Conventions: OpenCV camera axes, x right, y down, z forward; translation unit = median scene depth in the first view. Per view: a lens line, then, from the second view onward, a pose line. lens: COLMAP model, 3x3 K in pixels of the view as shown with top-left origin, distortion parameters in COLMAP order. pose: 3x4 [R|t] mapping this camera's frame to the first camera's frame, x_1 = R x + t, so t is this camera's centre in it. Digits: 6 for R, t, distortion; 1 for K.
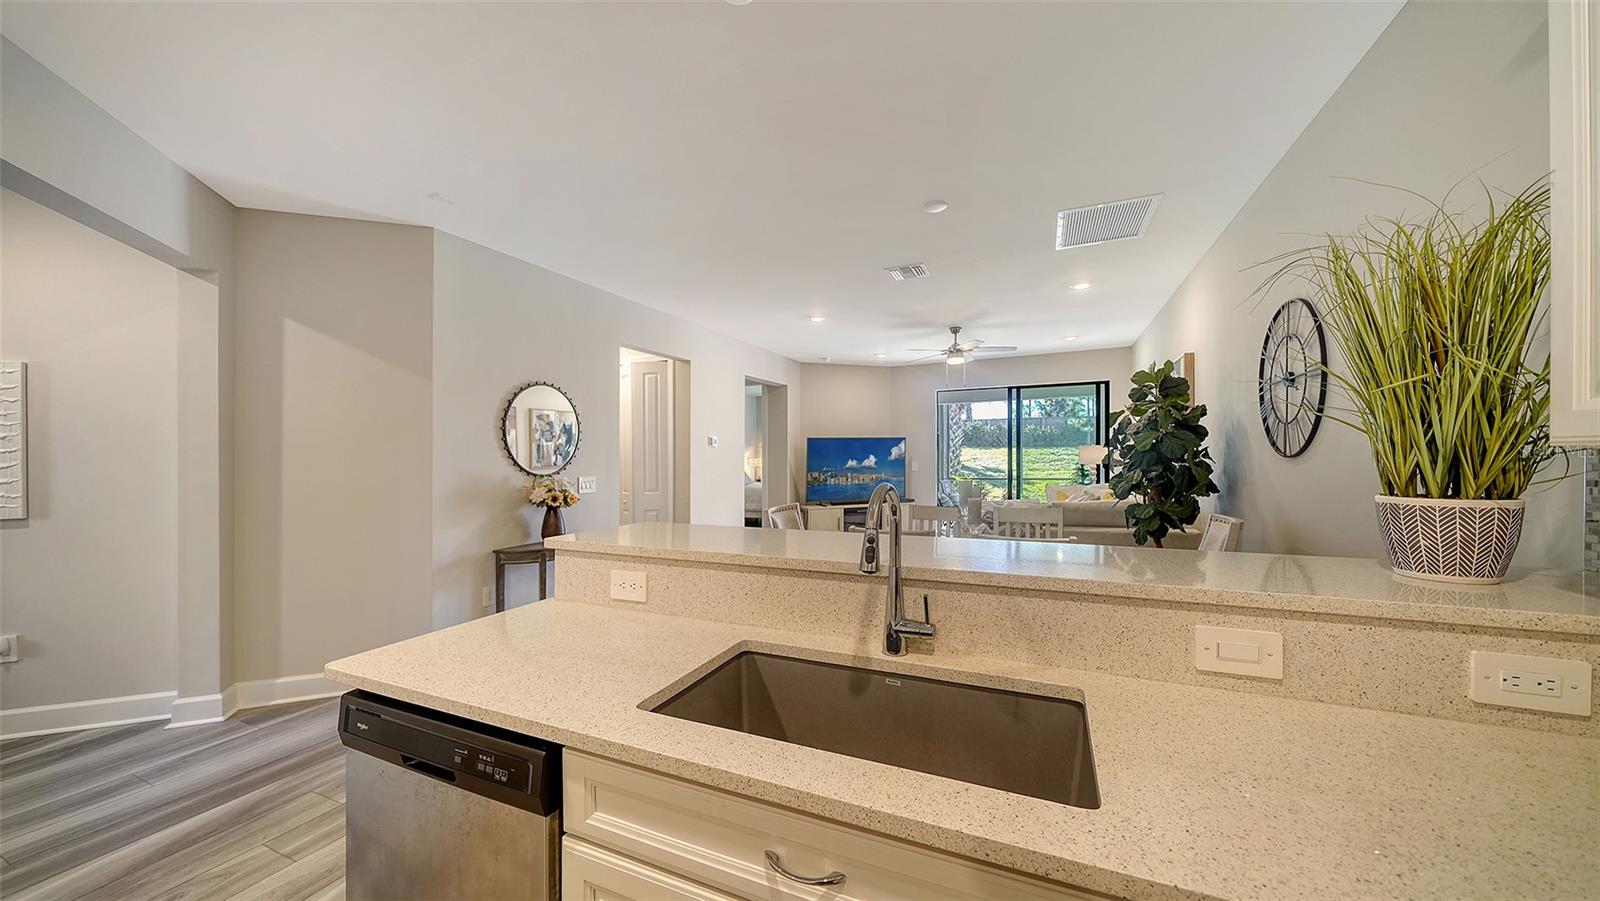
lens RADIAL K [[562.8, 0, 784.0], [0, 562.8, 457.1], [0, 0, 1]] dist [-0.009861, -0.000264]
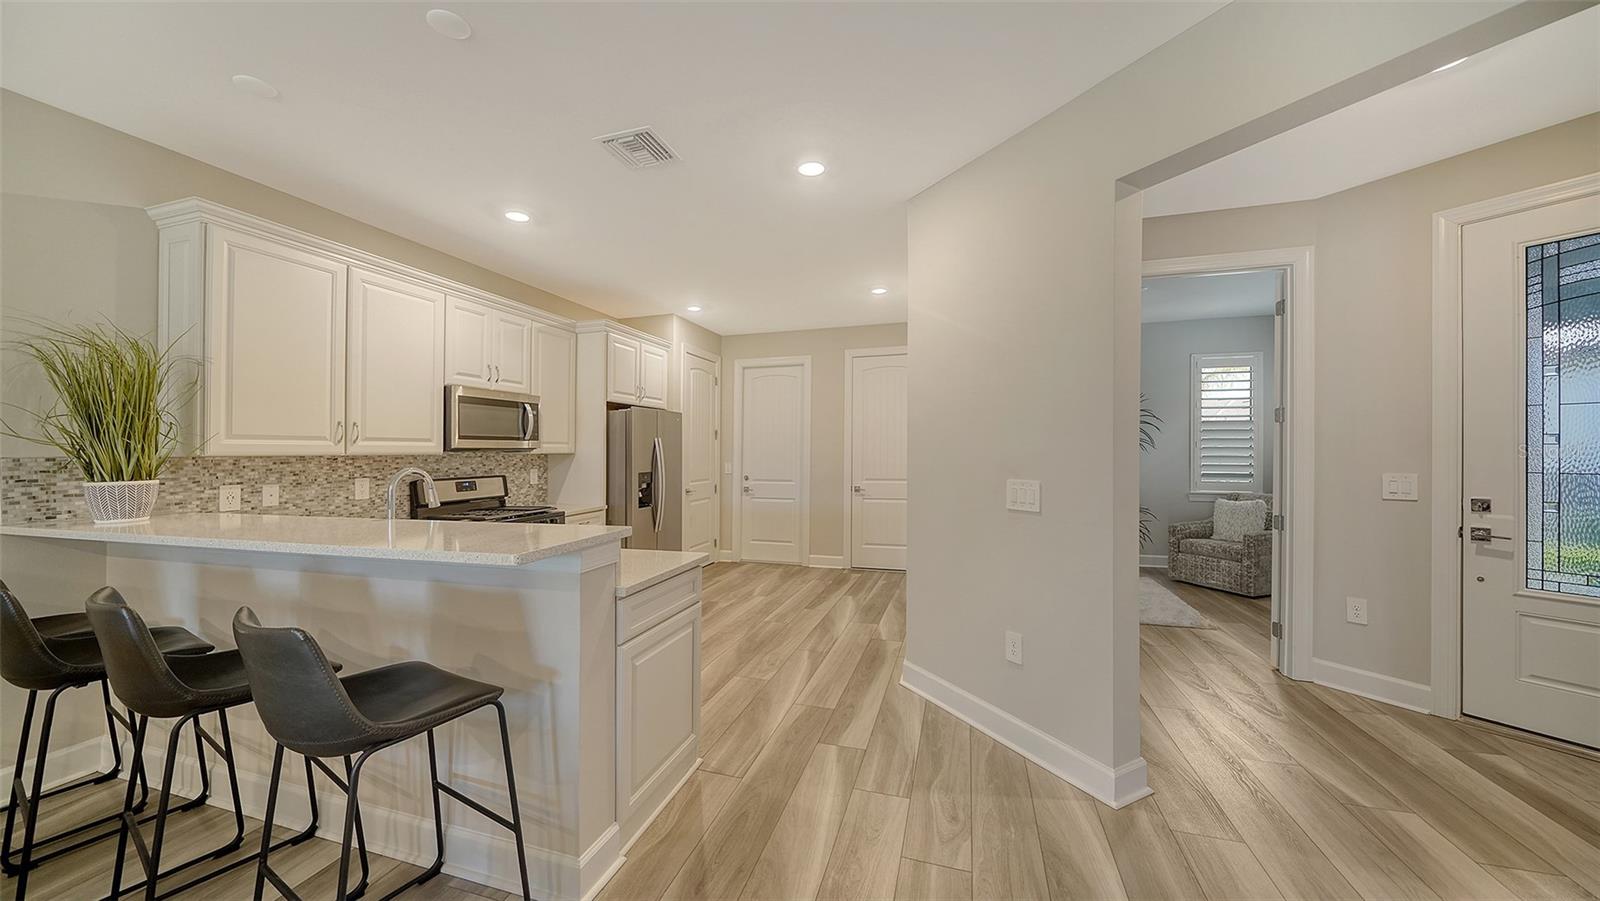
lens RADIAL K [[558.3, 0, 791.7], [0, 558.3, 449.9], [0, 0, 1]] dist [-0.000614, -0.002933]
pose [[-0.990971, 0.023173, -0.132060, -0.256940], [0.023015, 0.999731, 0.002728, 0.002736], [0.132088, -0.000336, -0.991238, 0.913454]]
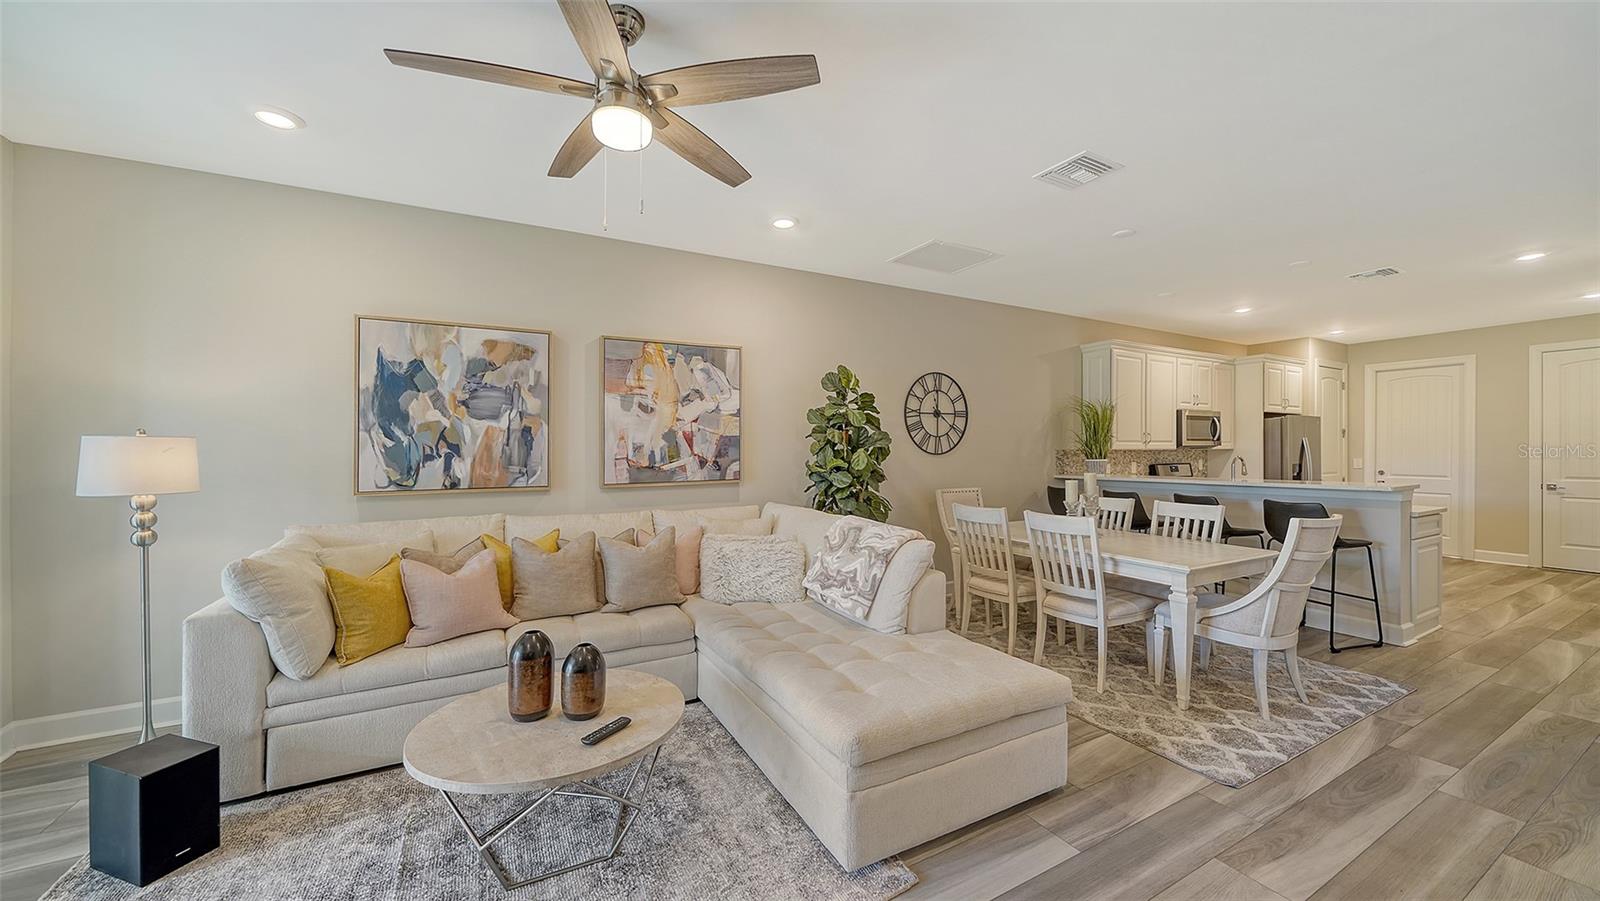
lens RADIAL K [[564.9, 0, 789.9], [0, 564.9, 447.4], [0, 0, 1]] dist [-0.000488, -0.000671]
pose [[-0.799066, 0.021413, 0.600862, 0.095828], [0.017708, 0.999770, -0.012079, -0.006410], [-0.600983, 0.000988, -0.799261, 1.866606]]
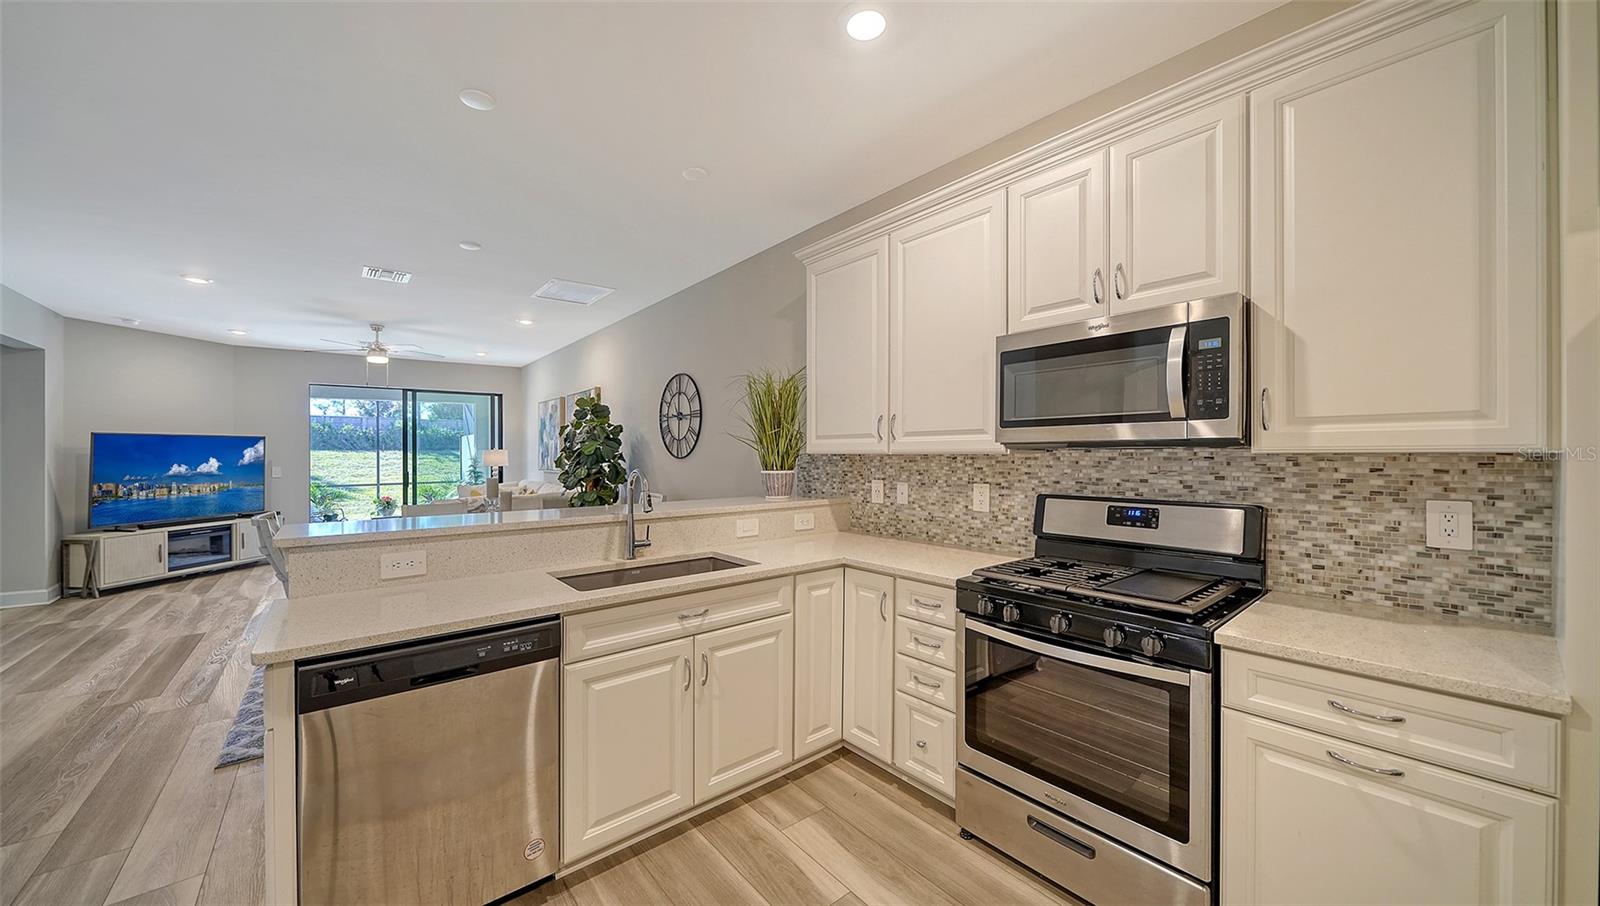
lens RADIAL K [[565.7, 0, 798.6], [0, 565.7, 444.7], [0, 0, 1]] dist [-0.003285, -0.000249]
pose [[0.433418, 0.022457, 0.900913, -0.400186], [0.004100, 0.999630, -0.026890, 0.004611], [-0.901183, 0.015348, 0.433166, -0.107692]]
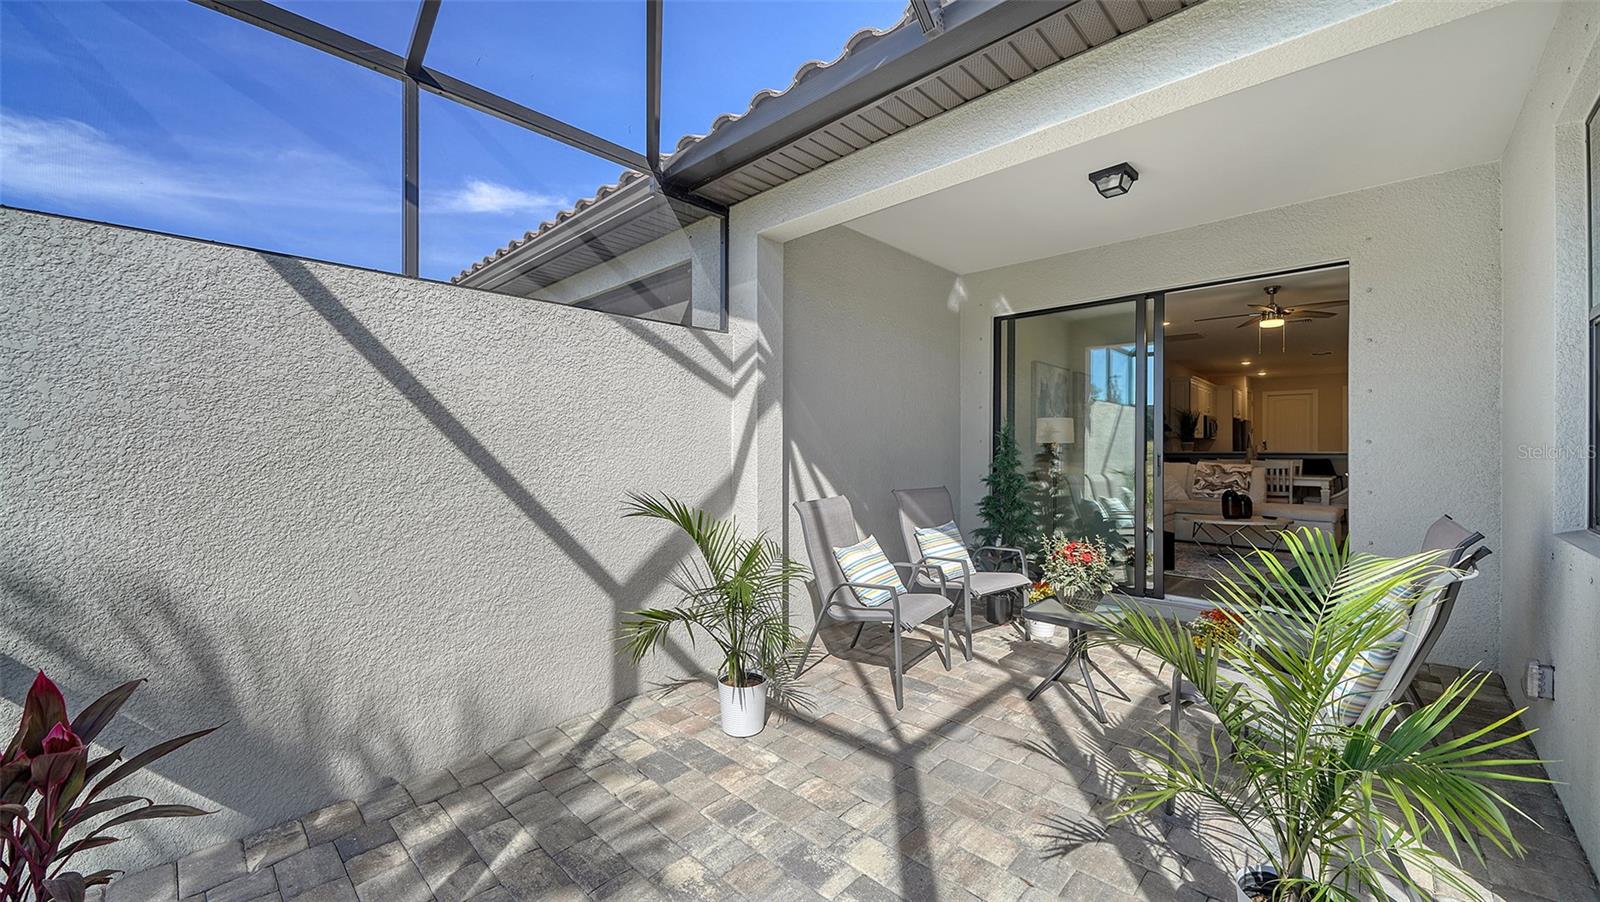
lens RADIAL K [[607.9, 0, 794.9], [0, 607.9, 447.5], [0, 0, 1]] dist [0.010980, -0.000016]
pose [[-0.948509, 0.009793, 0.316599, 1.142118], [0.010268, 0.999947, -0.000169, 0.026517], [-0.316584, 0.003090, -0.948559, 3.441018]]
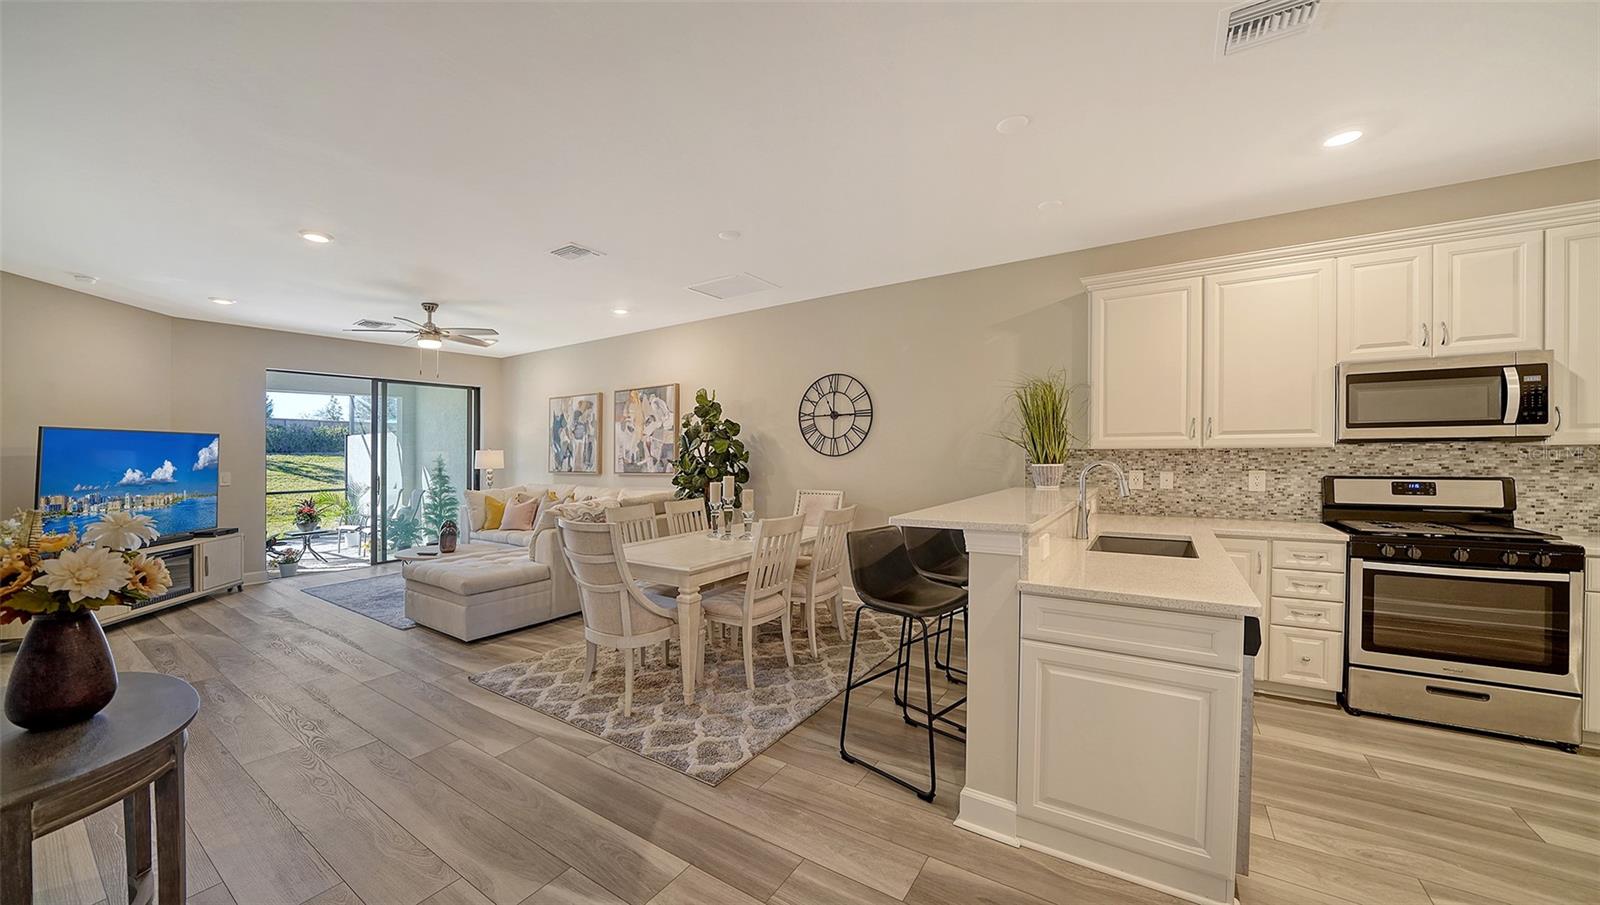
lens RADIAL K [[562.5, 0, 794.2], [0, 562.5, 454.6], [0, 0, 1]] dist [-0.026802, 0.003512]
pose [[0.145227, 0.008329, 0.989363, -0.661703], [0.012678, 0.999867, -0.010278, 0.008206], [-0.989317, 0.014036, 0.145102, 0.563897]]
